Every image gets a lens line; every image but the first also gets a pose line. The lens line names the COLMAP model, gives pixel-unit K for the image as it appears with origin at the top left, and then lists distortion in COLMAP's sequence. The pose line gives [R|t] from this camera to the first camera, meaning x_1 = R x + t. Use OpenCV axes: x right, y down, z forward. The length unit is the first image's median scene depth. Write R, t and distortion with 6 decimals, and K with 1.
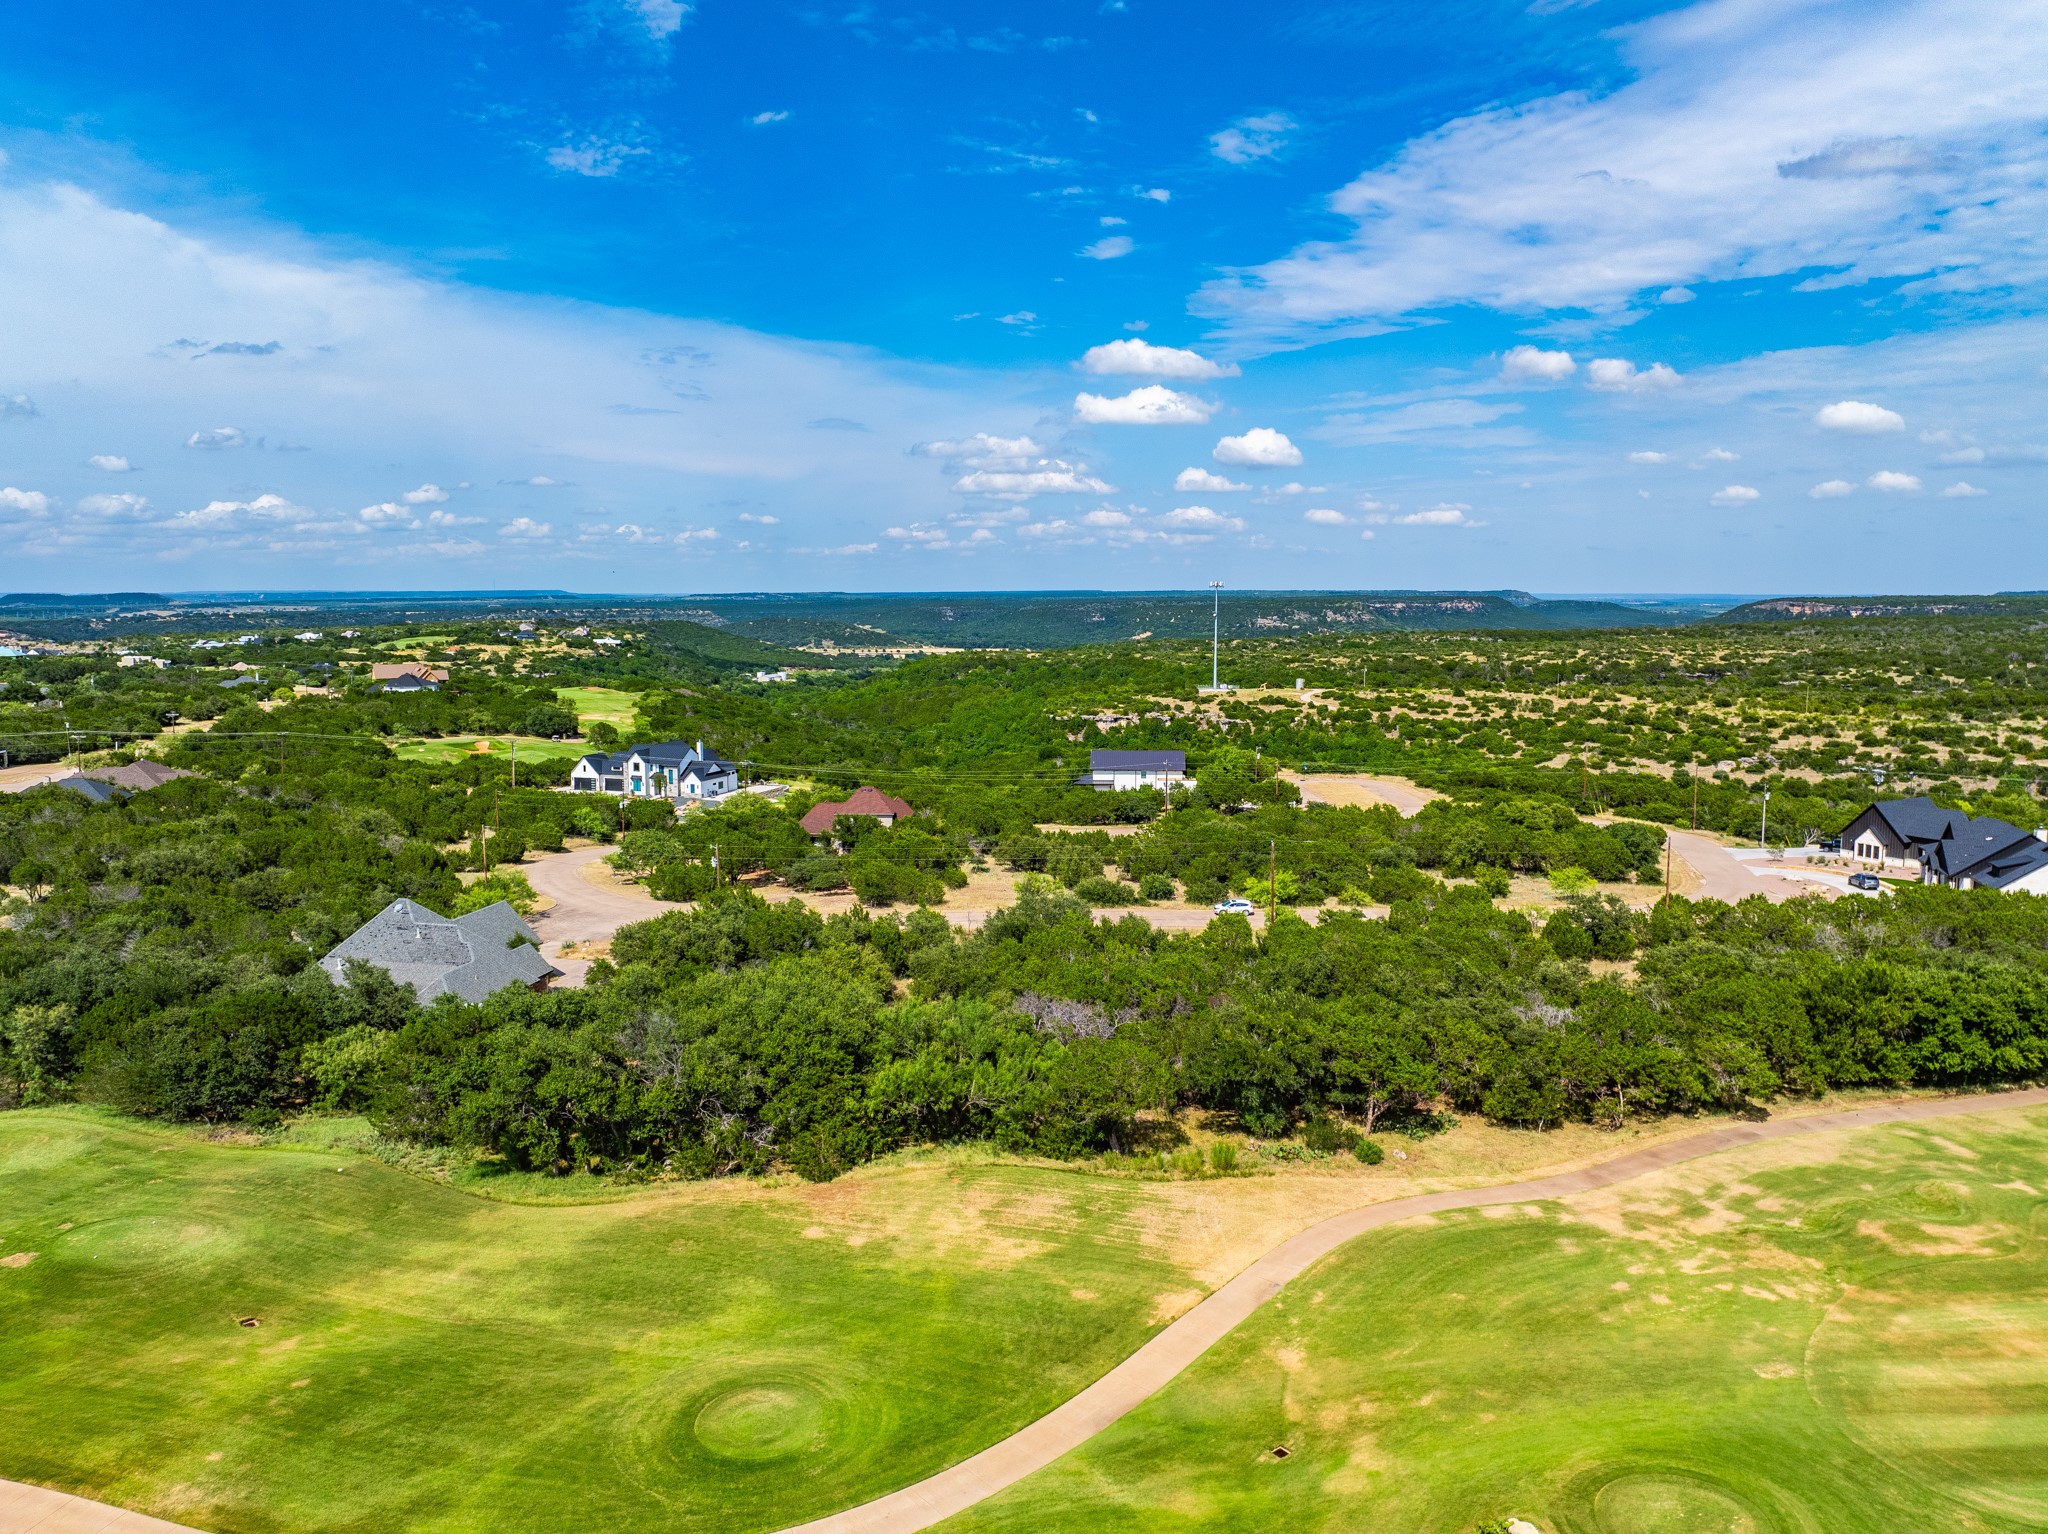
lens RADIAL K [[1463.6, 0, 1024.0], [0, 1463.6, 767.0], [0, 0, 1]] dist [-0.045272, 0.008472]
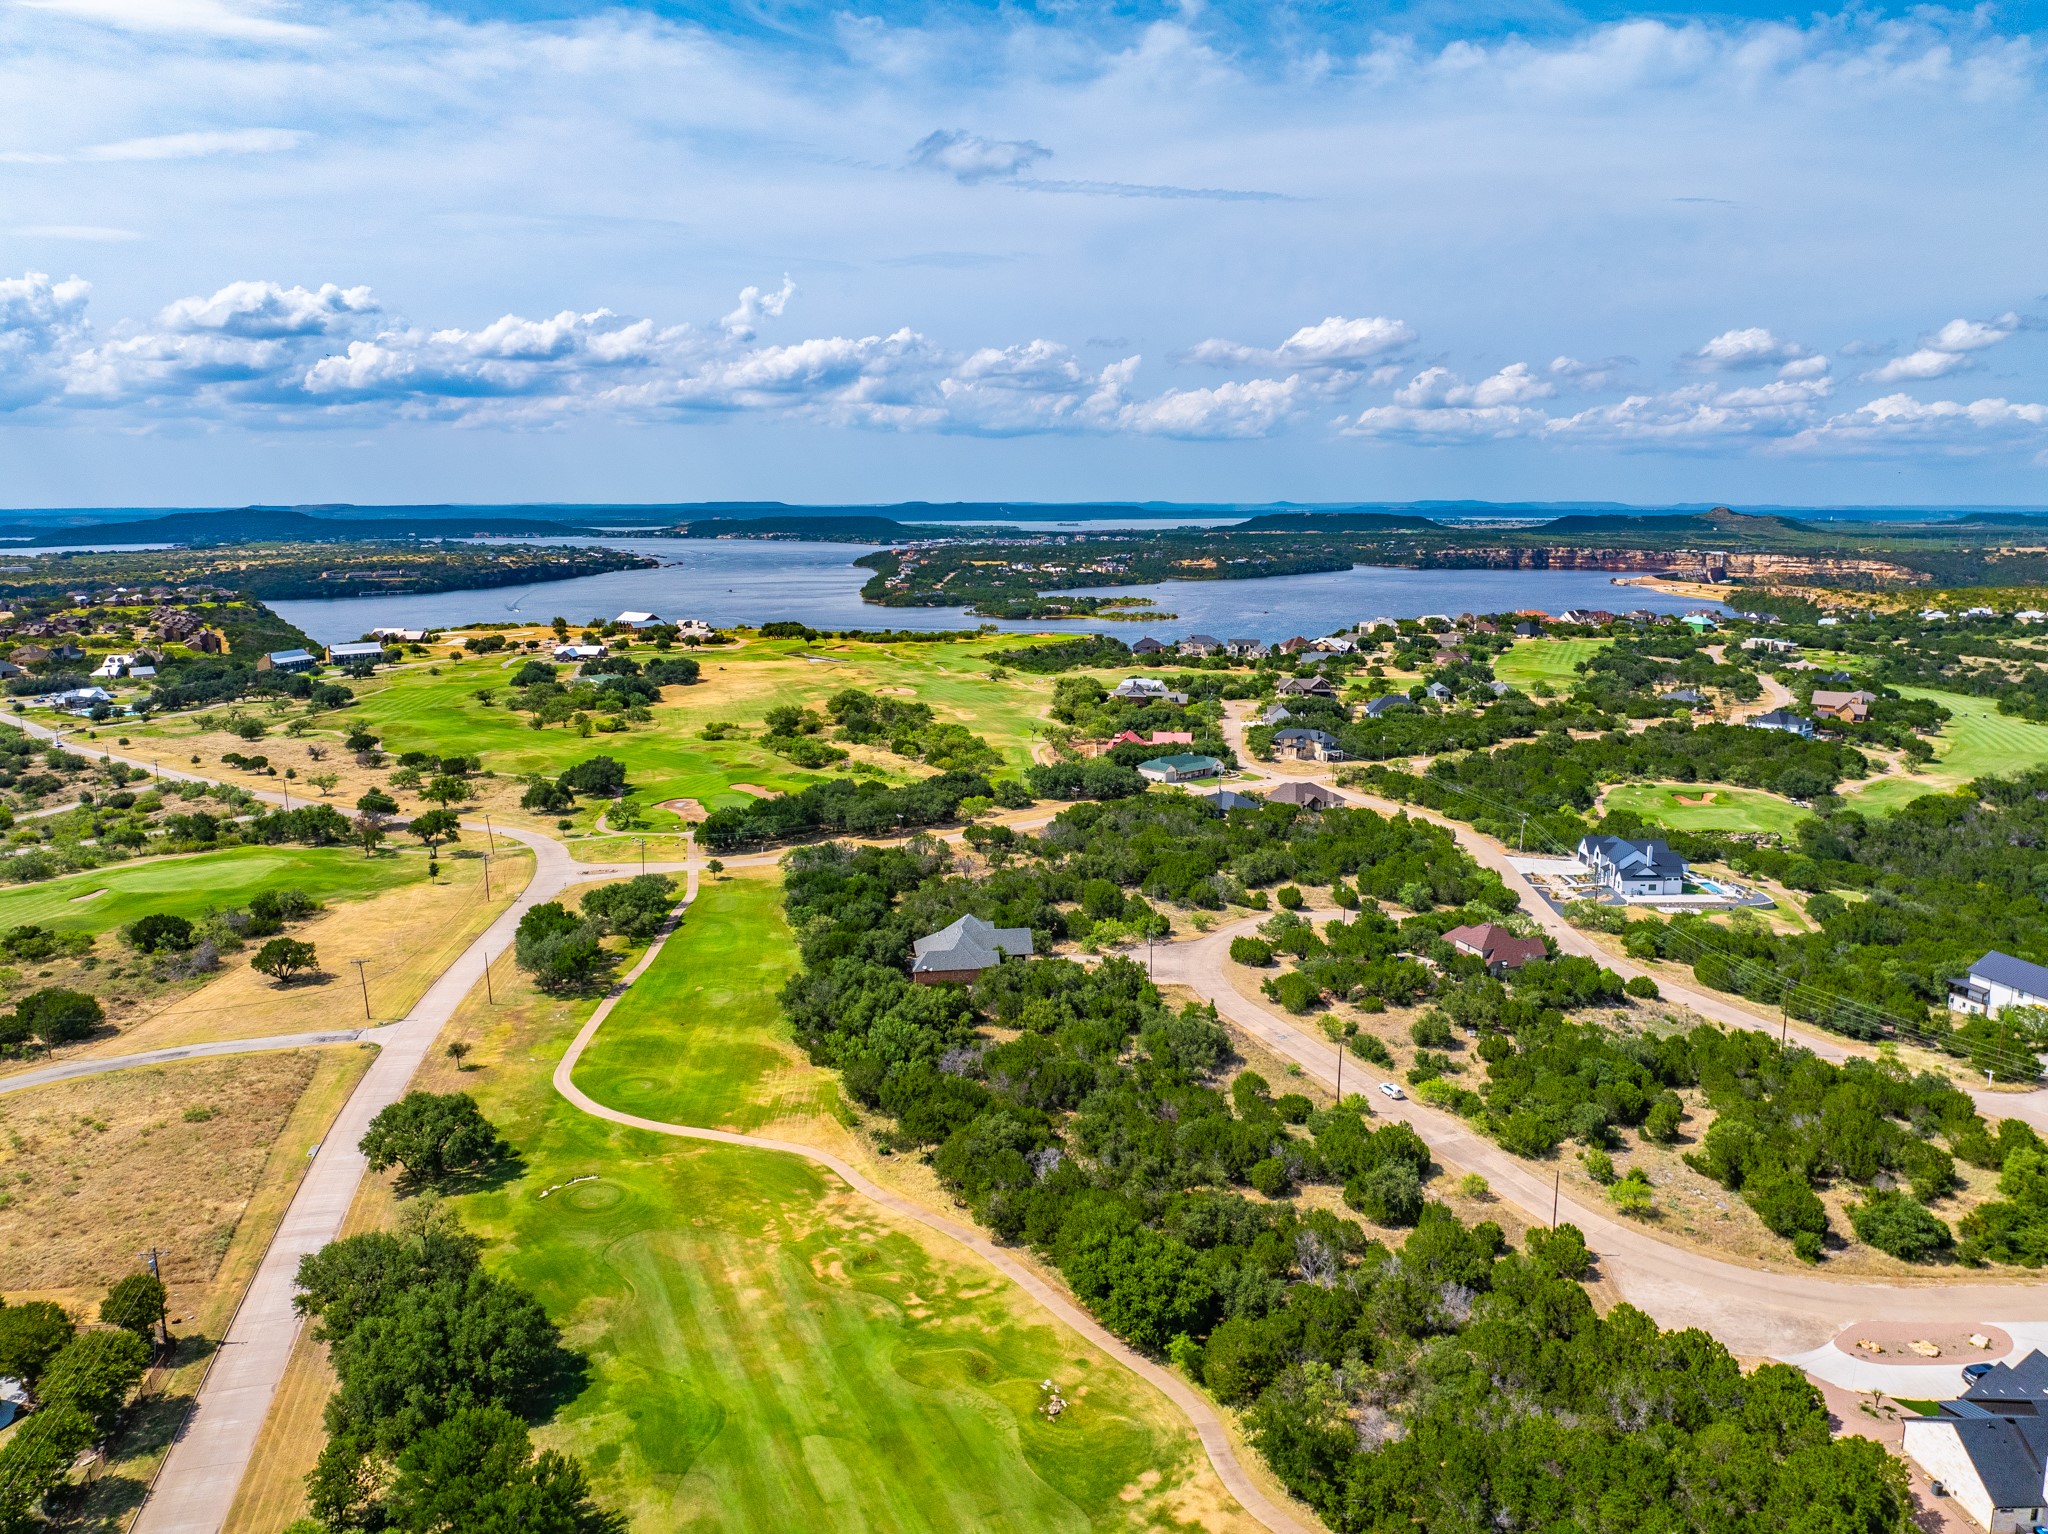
lens RADIAL K [[1463.6, 0, 1024.0], [0, 1463.6, 767.0], [0, 0, 1]] dist [-0.045272, 0.008472]
pose [[0.339557, 0.179172, -0.923362, 0.672845], [-0.116380, 0.982149, 0.147782, -0.194375], [0.933358, 0.057280, 0.354348, 0.120778]]
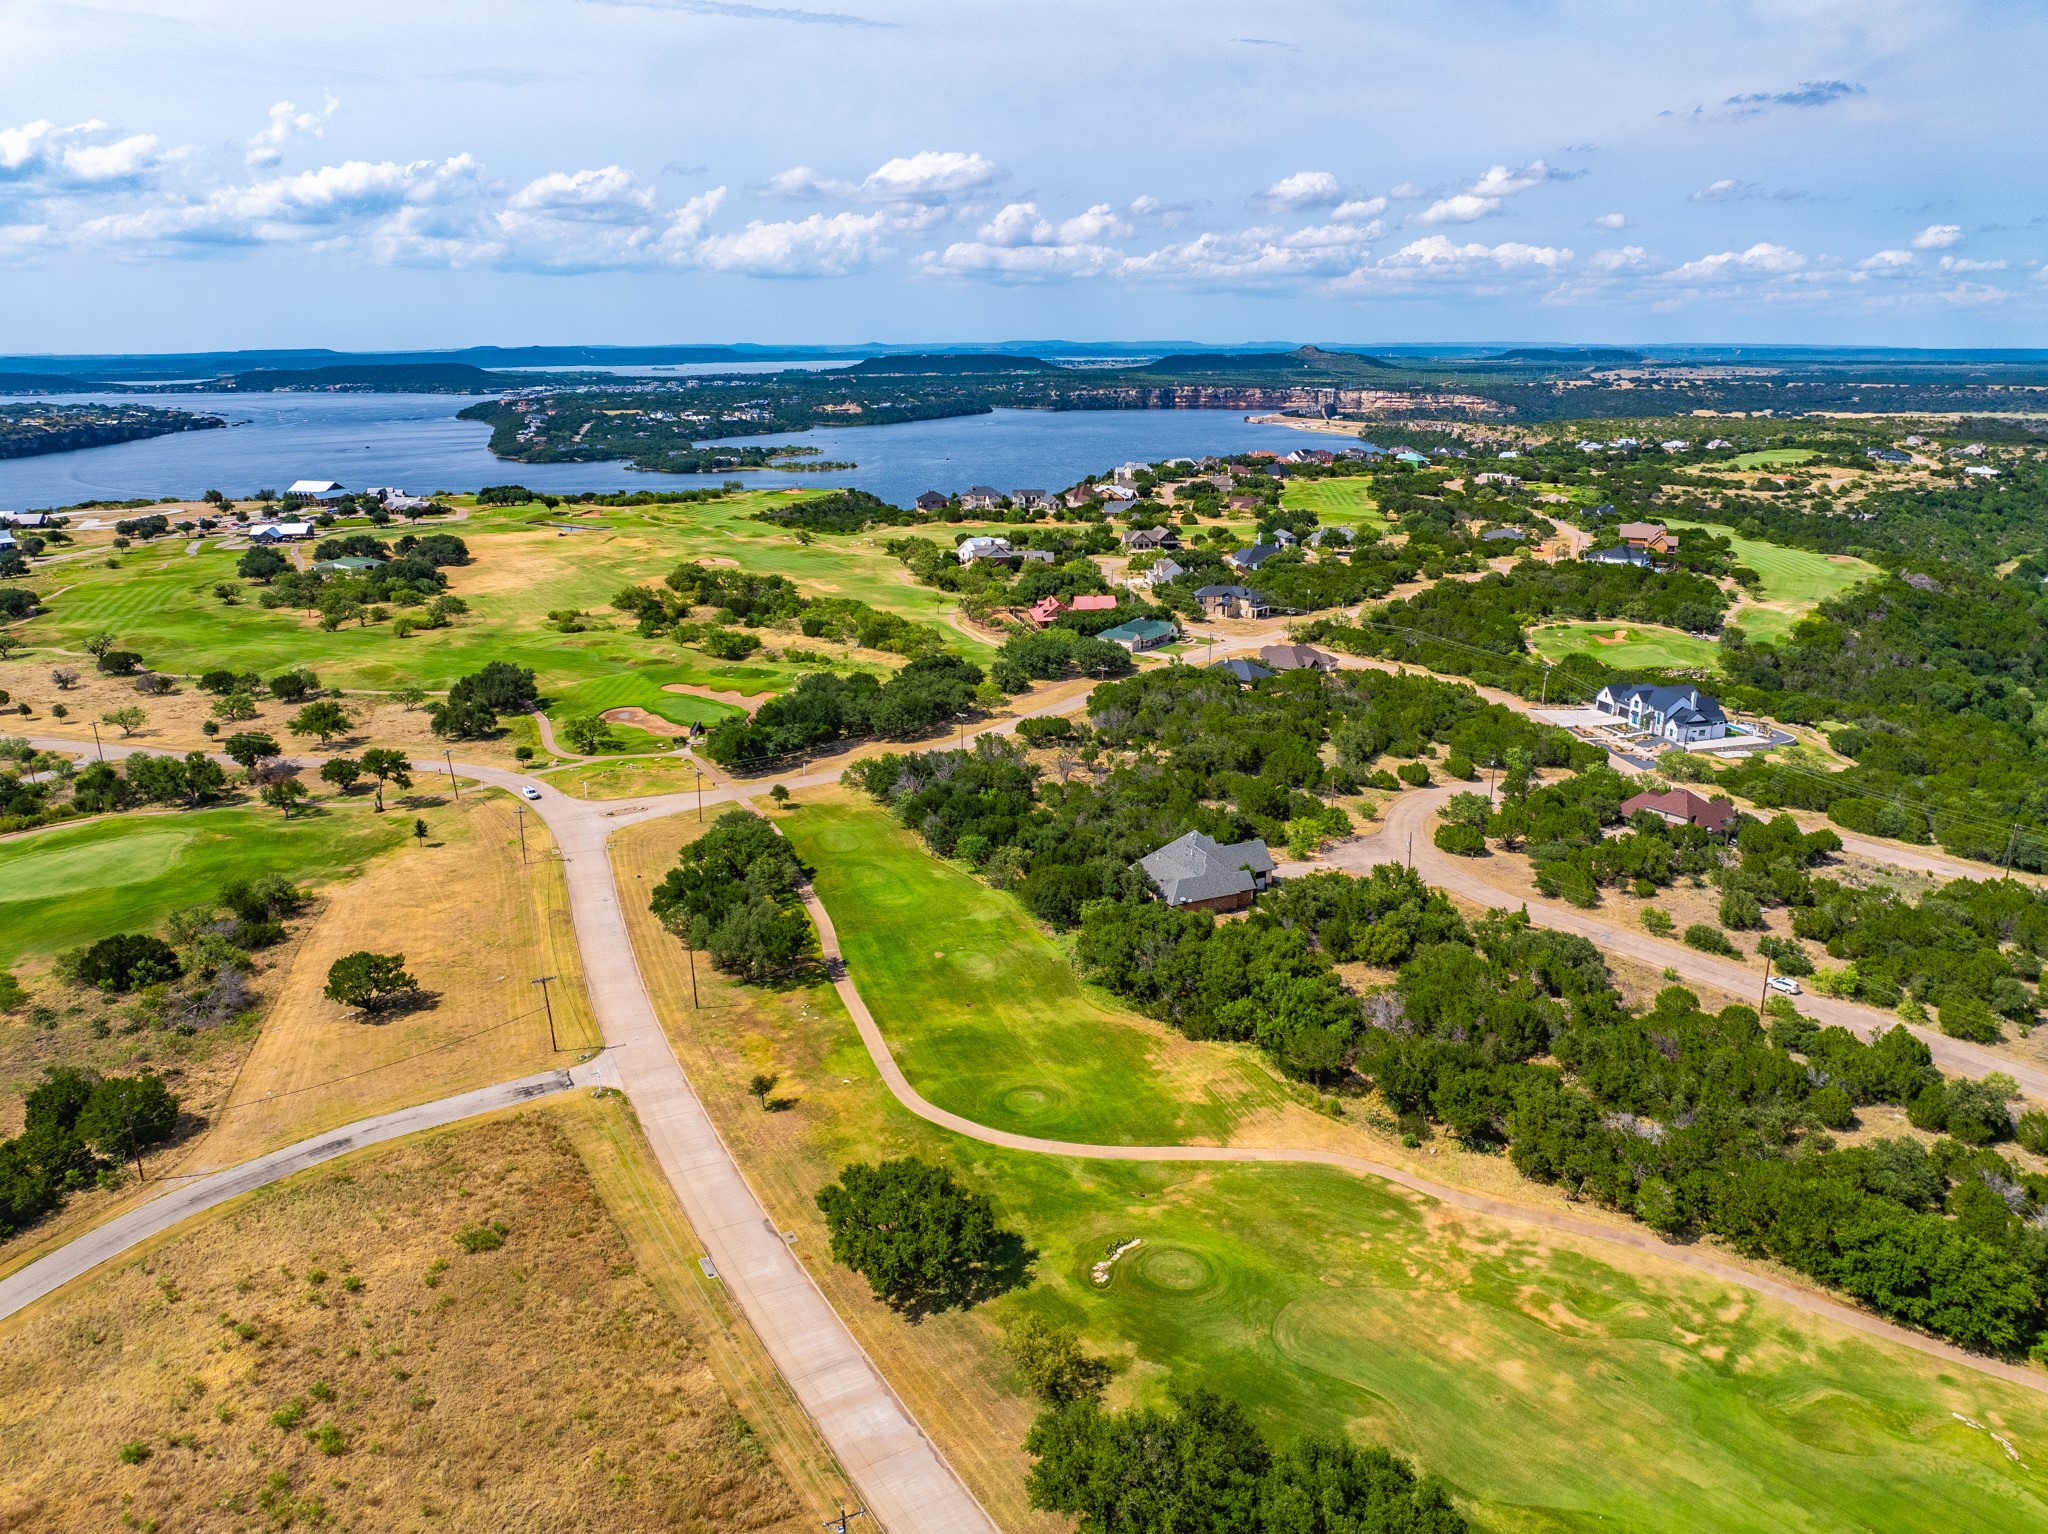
lens RADIAL K [[1447.5, 0, 1020.6], [0, 1447.5, 798.5], [0, 0, 1]] dist [-0.038215, -0.001742]
pose [[0.590397, 0.252451, -0.766616, 0.368040], [-0.100328, 0.965413, 0.240651, -0.159978], [0.800853, -0.065166, 0.595305, -0.129360]]
